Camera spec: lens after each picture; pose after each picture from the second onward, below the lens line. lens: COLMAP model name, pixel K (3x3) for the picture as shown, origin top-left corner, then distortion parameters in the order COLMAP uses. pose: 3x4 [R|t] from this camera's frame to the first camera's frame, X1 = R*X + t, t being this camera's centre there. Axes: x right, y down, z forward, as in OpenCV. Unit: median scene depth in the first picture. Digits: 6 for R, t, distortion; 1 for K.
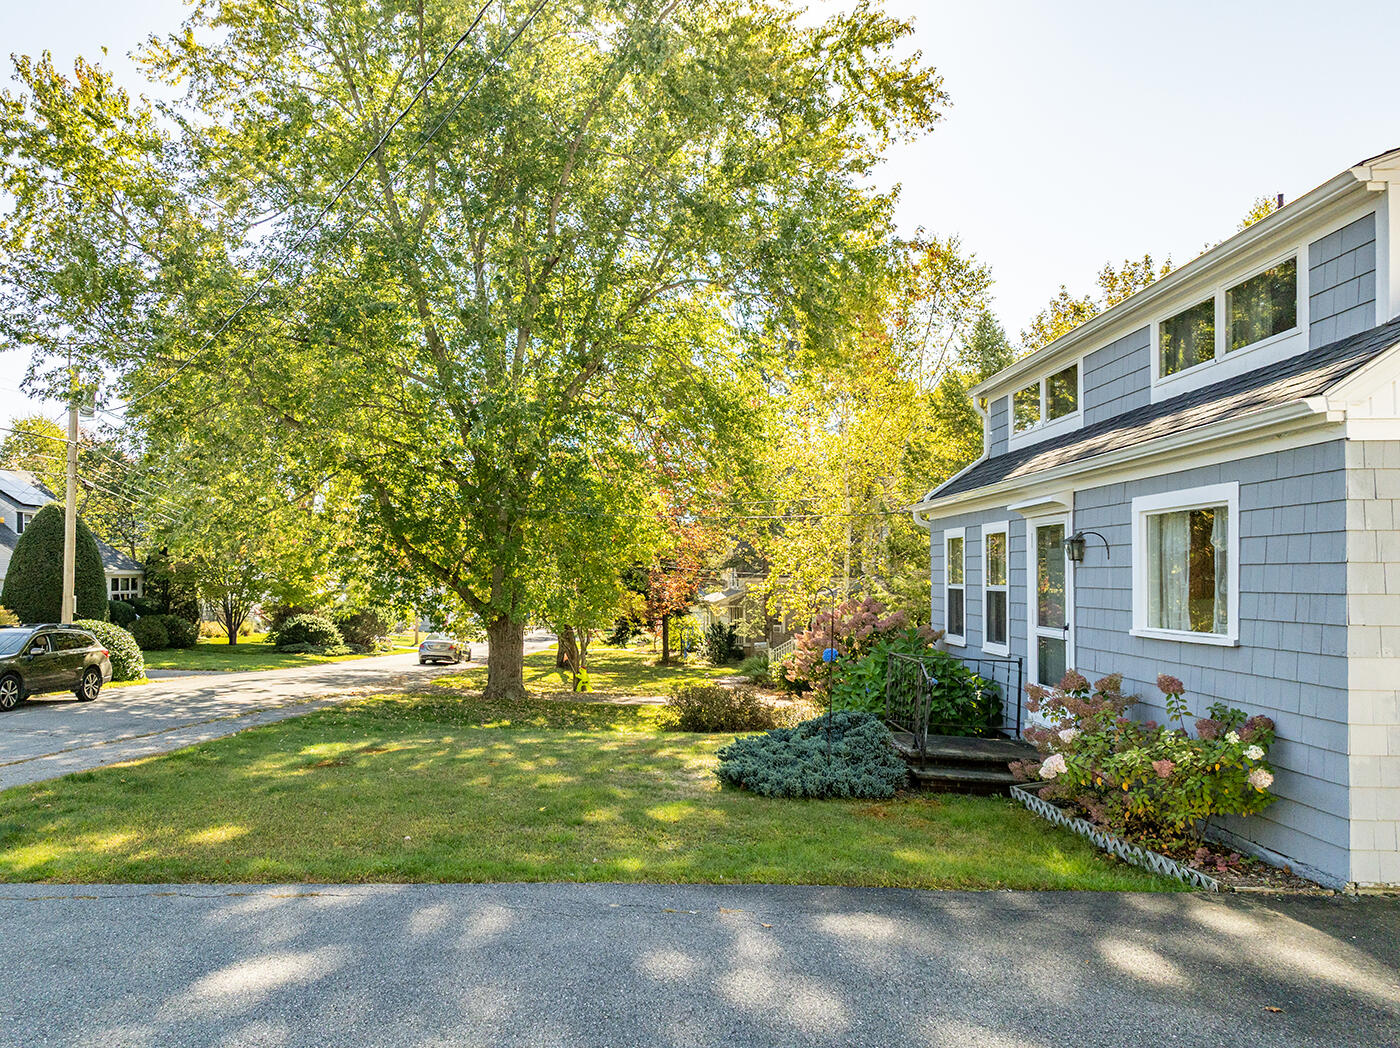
lens RADIAL K [[1042.1, 0, 554.8], [0, 1042.1, 552.5], [0, 0, 1]] dist [-0.025594, 0.005554]
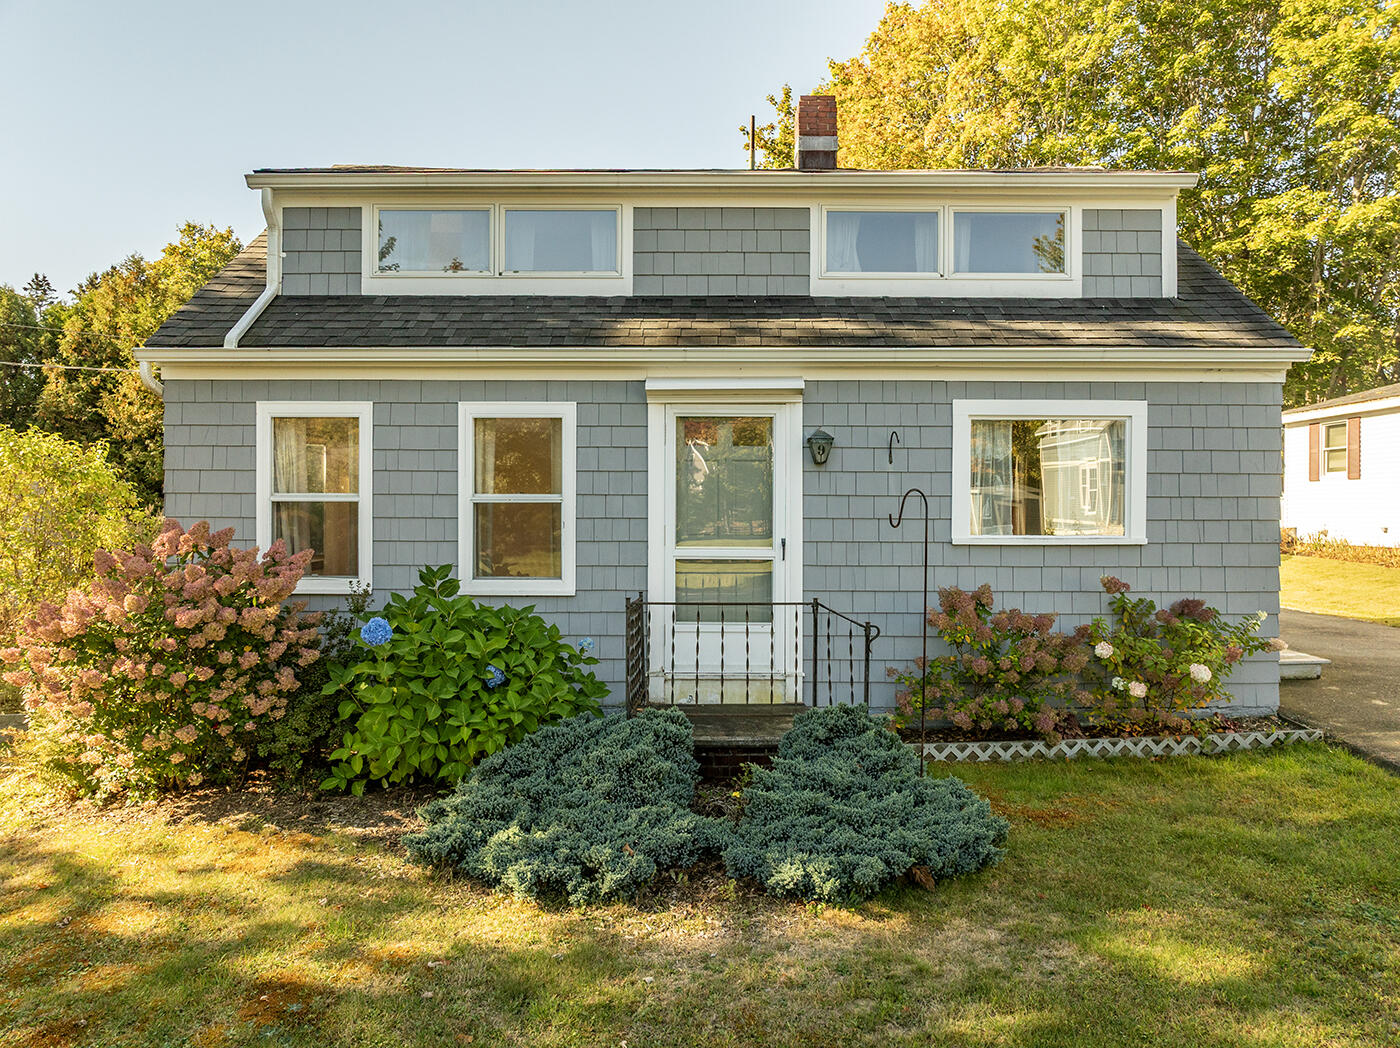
lens RADIAL K [[983.2, 0, 704.1], [0, 983.2, 530.2], [0, 0, 1]] dist [-0.026519, 0.004560]
pose [[-0.080628, -0.026004, 0.996405, -0.366720], [-0.026694, 0.999357, 0.023921, 0.058890], [-0.996387, -0.024670, -0.081270, 1.487526]]
